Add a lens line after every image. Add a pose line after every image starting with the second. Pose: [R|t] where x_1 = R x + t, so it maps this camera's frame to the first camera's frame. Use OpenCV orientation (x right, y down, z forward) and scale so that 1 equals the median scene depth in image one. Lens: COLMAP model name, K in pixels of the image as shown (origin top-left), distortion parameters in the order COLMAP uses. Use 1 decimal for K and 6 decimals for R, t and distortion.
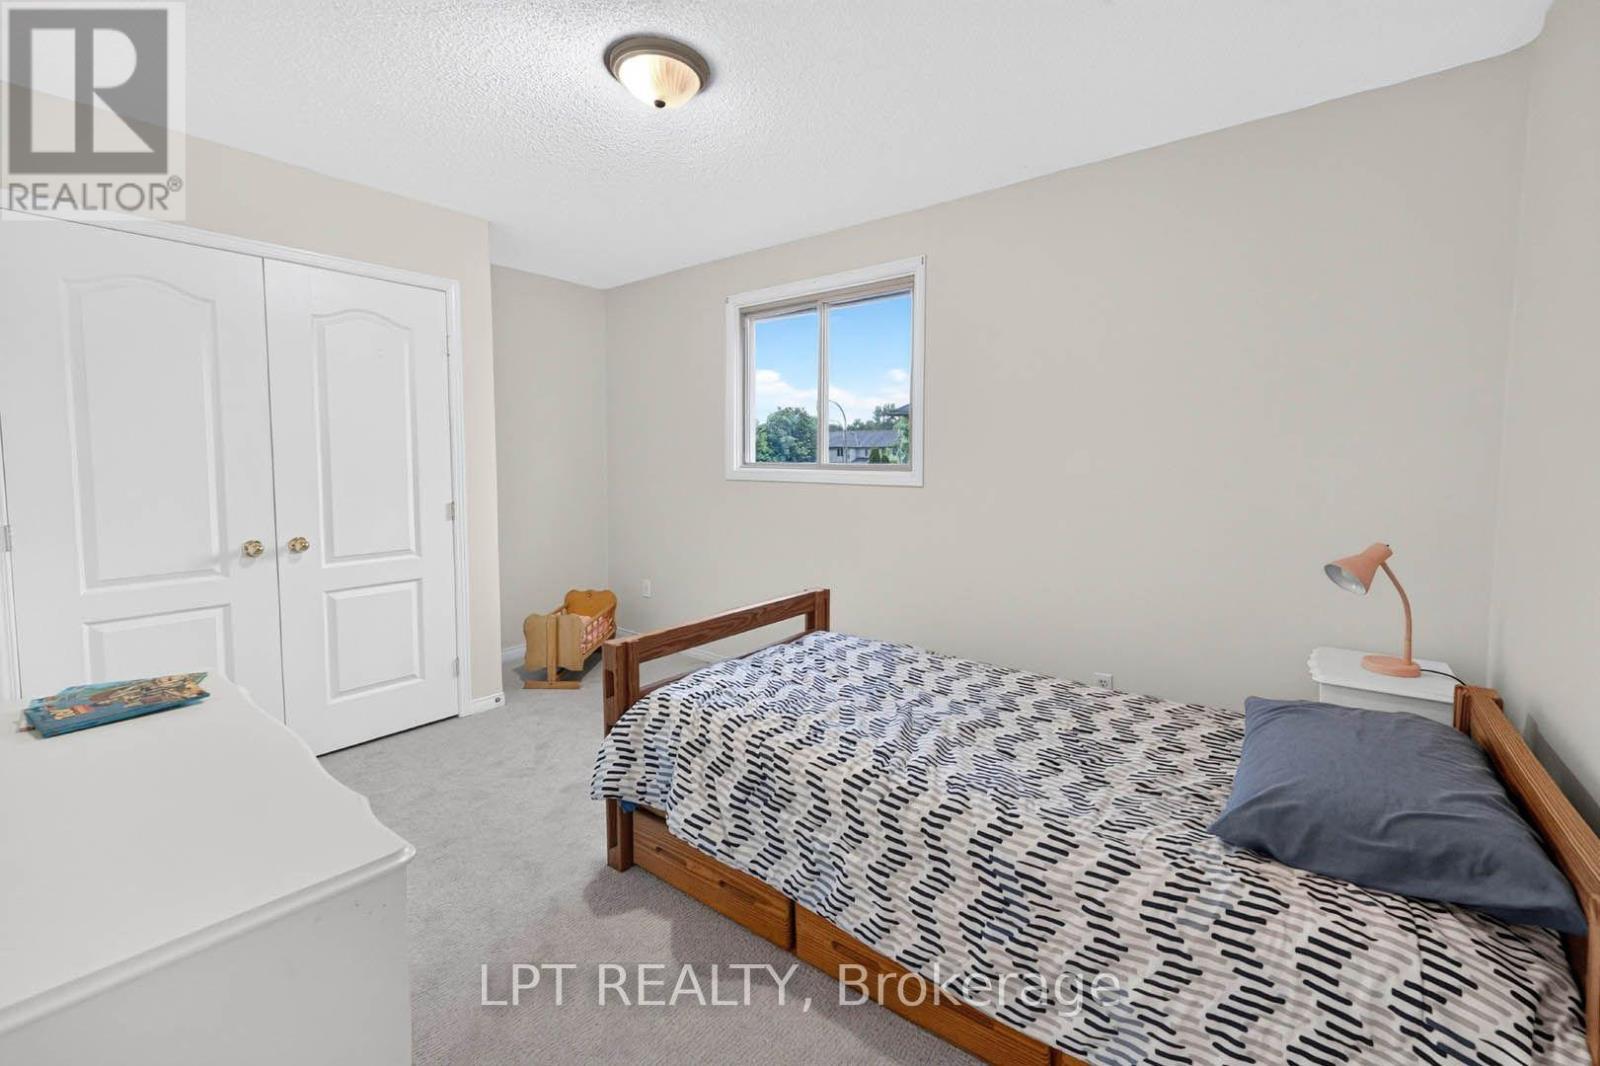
lens RADIAL K [[646.5, 0, 816.4], [0, 646.5, 521.5], [0, 0, 1]] dist [-0.000700, 0.000063]
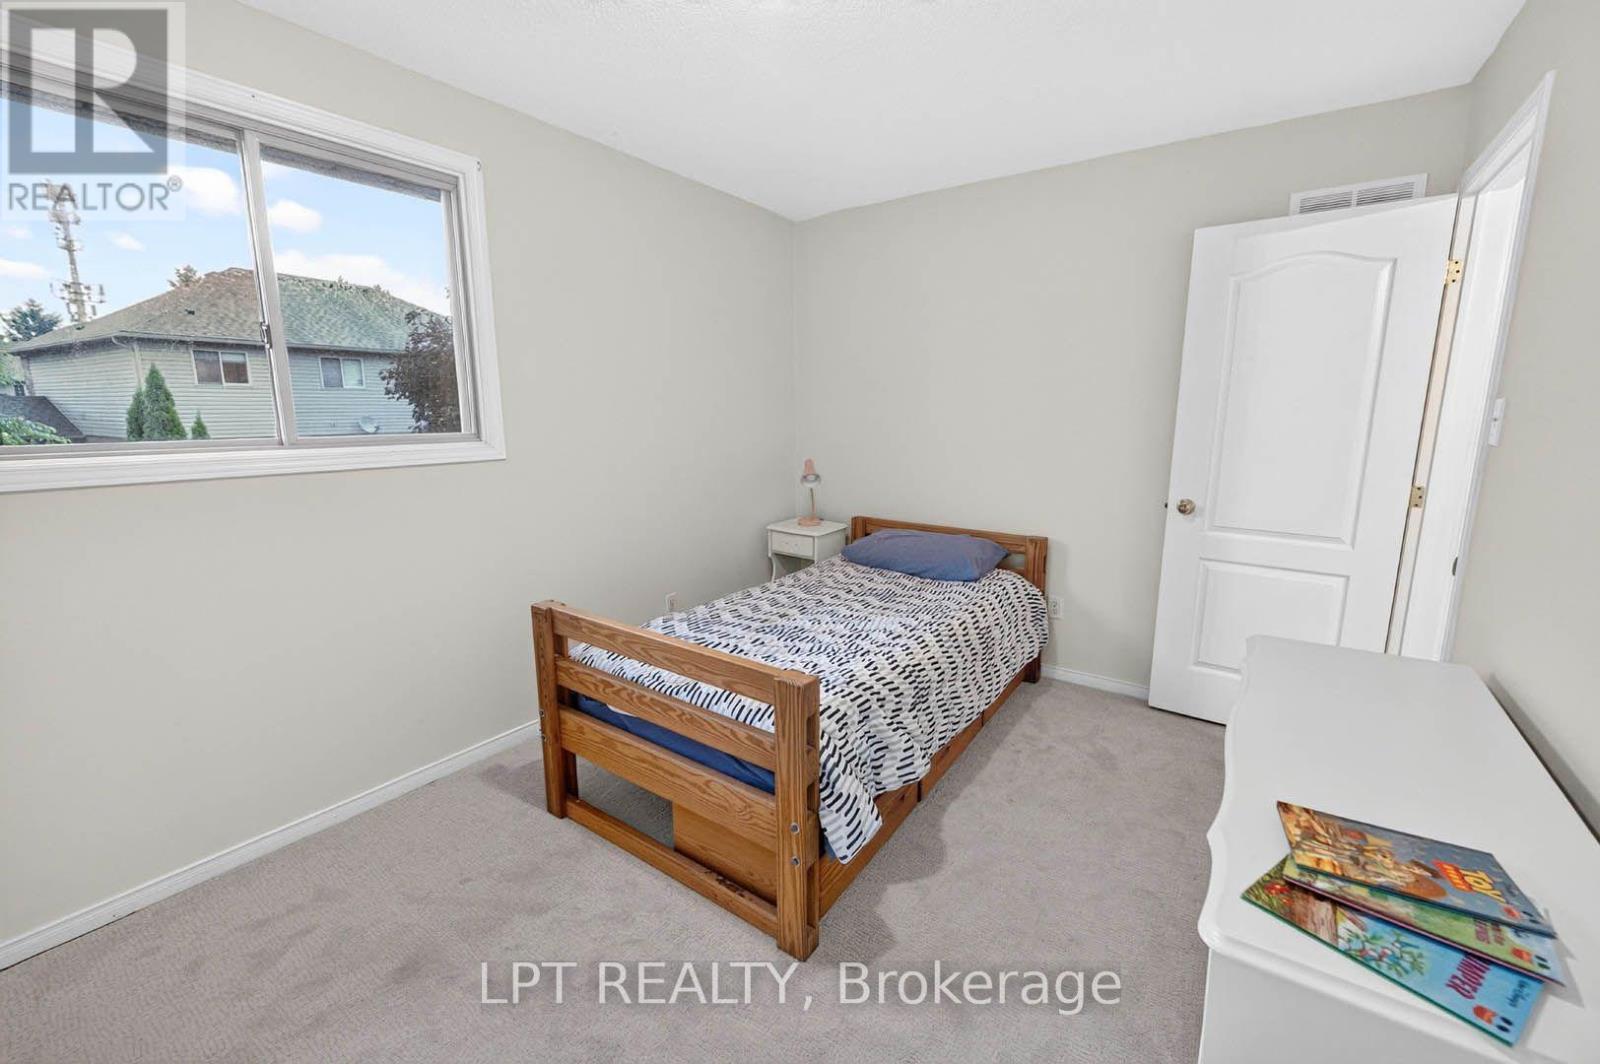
lens RADIAL K [[646.5, 0, 816.4], [0, 646.5, 520.5], [0, 0, 1]] dist [-0.000700, 0.000063]
pose [[-0.046254, -0.166671, 0.984927, -1.053580], [0.098454, 0.980421, 0.170532, -0.123052], [-0.994066, 0.104858, -0.028939, 1.018549]]
